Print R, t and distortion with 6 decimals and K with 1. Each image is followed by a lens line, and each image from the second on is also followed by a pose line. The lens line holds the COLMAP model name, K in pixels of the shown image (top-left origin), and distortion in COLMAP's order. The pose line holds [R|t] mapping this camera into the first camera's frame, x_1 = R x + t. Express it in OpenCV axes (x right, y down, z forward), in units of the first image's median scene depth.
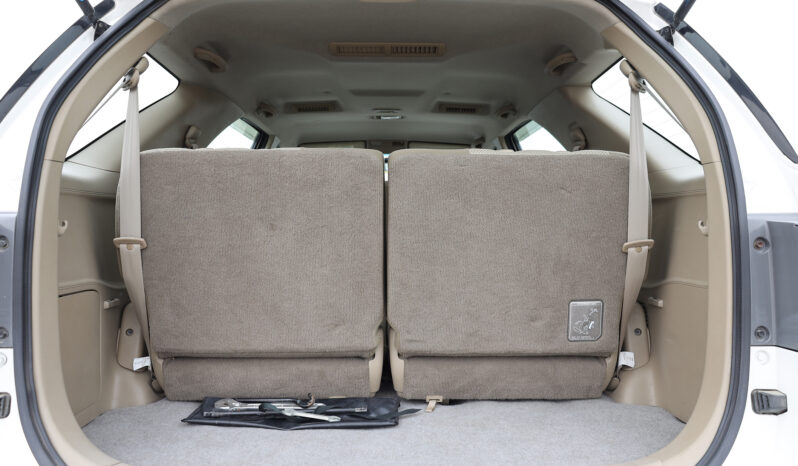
lens RADIAL K [[1121.3, 0, 398.5], [0, 1121.3, 233.9], [0, 0, 1]] dist [0.042413, 0.000000]
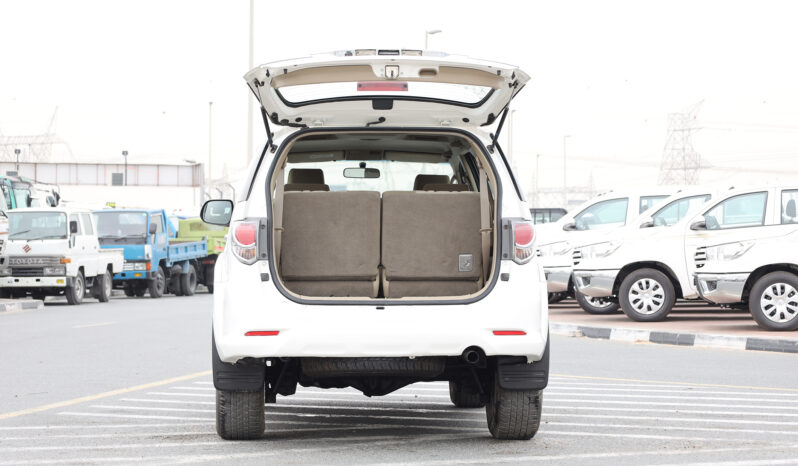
lens RADIAL K [[2319.4, 0, 399.0], [0, 2319.4, 233.3], [0, 0, 1]] dist [0.471968, 0.000000]
pose [[0.999778, -0.000659, 0.021039, -0.076561], [0.000882, 0.999943, -0.010605, 0.067181], [-0.021030, 0.010621, 0.999722, -3.891010]]
